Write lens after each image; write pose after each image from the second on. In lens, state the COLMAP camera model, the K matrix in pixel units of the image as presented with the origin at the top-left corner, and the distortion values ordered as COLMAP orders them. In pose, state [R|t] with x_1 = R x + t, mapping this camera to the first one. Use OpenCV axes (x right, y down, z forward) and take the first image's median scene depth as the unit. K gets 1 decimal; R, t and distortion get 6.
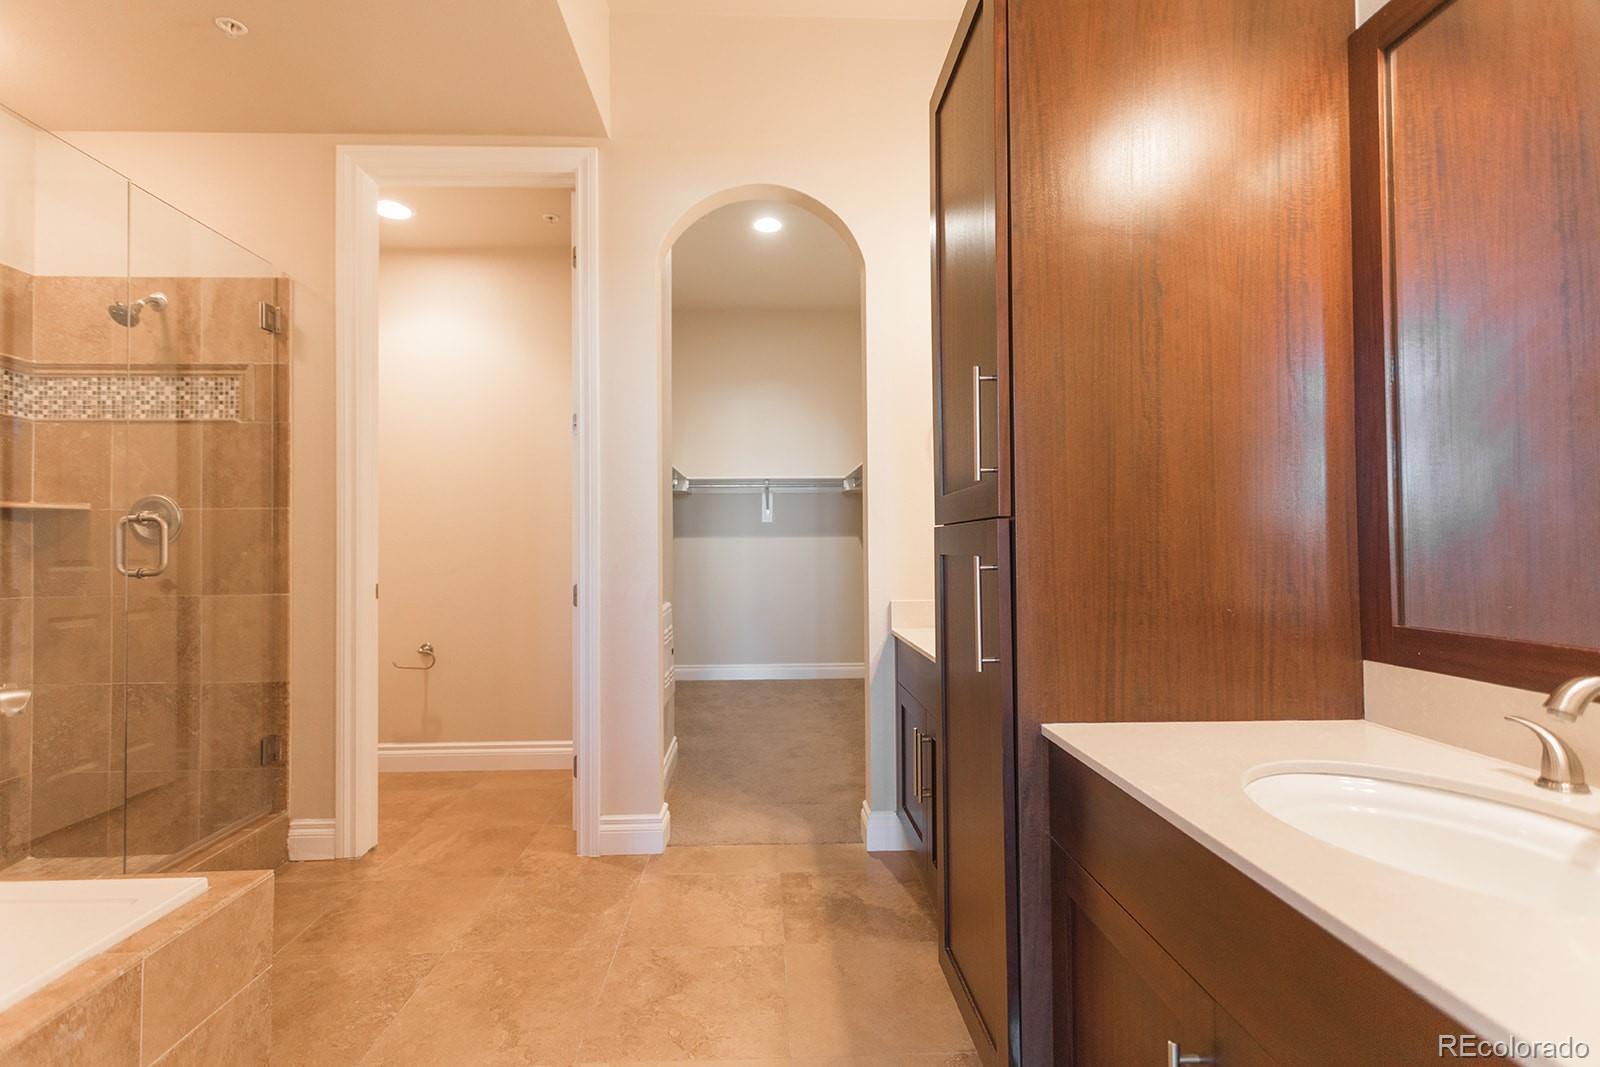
lens RADIAL K [[753.1, 0, 784.7], [0, 753.1, 529.4], [0, 0, 1]] dist [-0.001229, 0.006491]
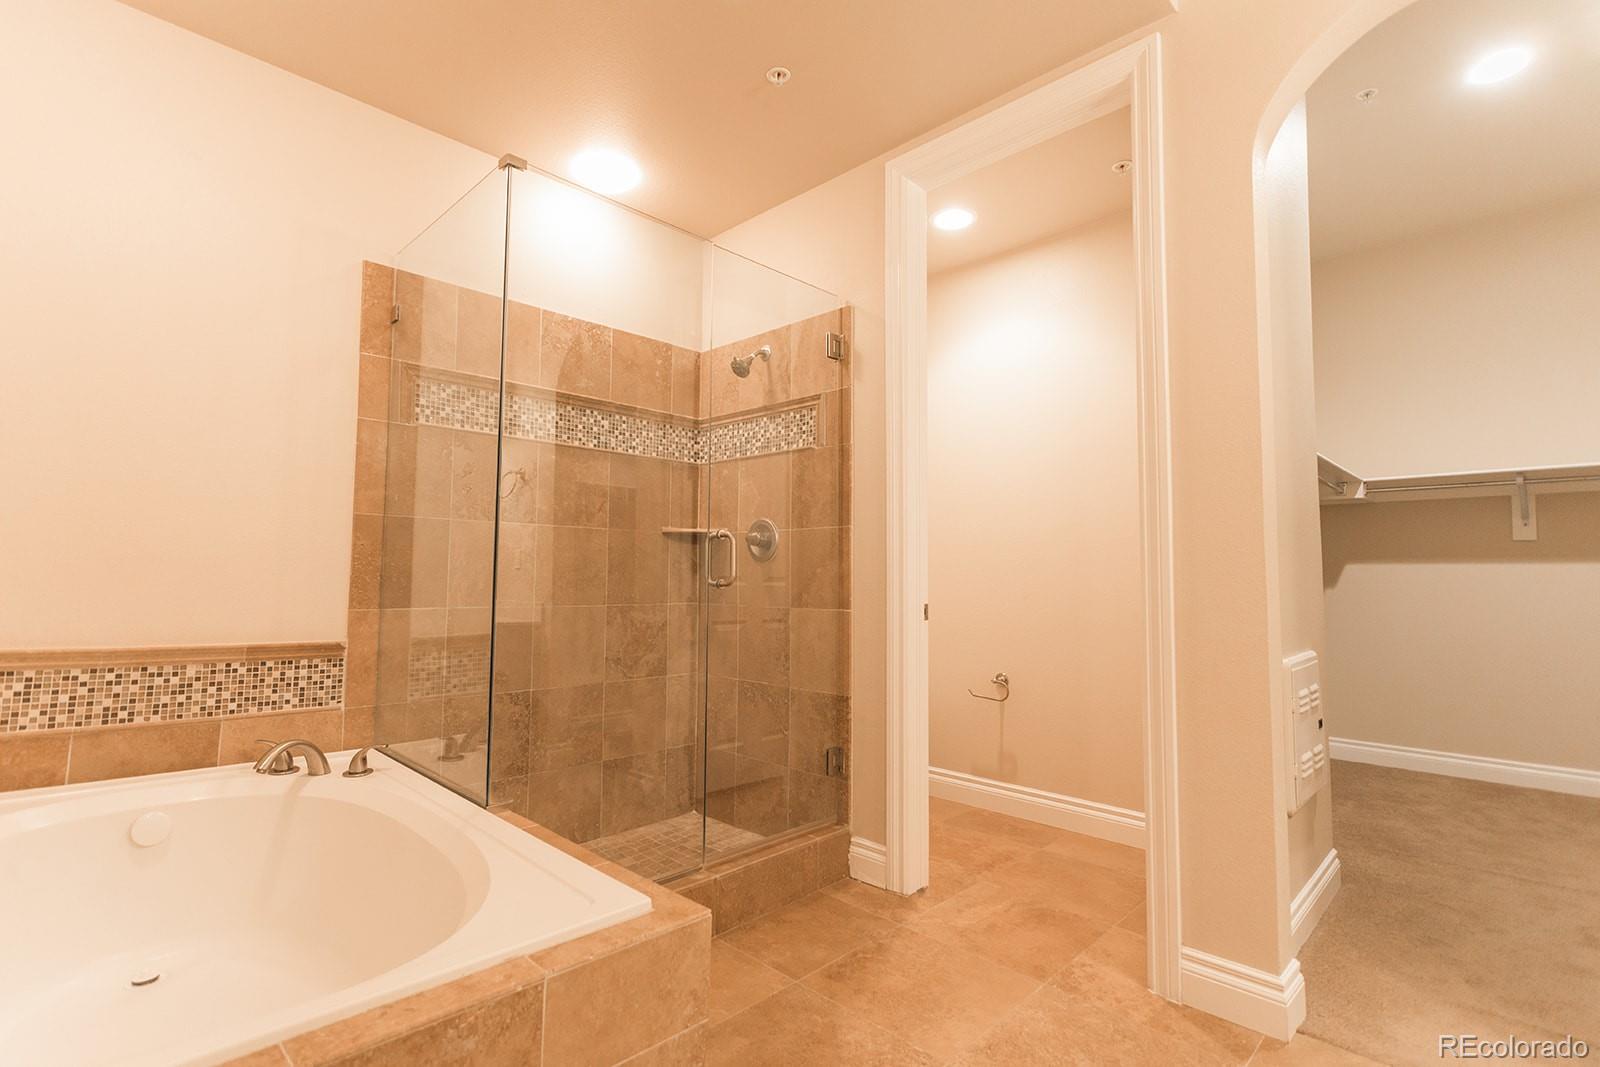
lens RADIAL K [[753.1, 0, 784.7], [0, 753.1, 529.4], [0, 0, 1]] dist [-0.001229, 0.006491]
pose [[0.688497, -0.032386, -0.724515, 0.023742], [0.001696, 0.999072, -0.043048, 0.020324], [0.725237, 0.028409, 0.687913, 0.230891]]
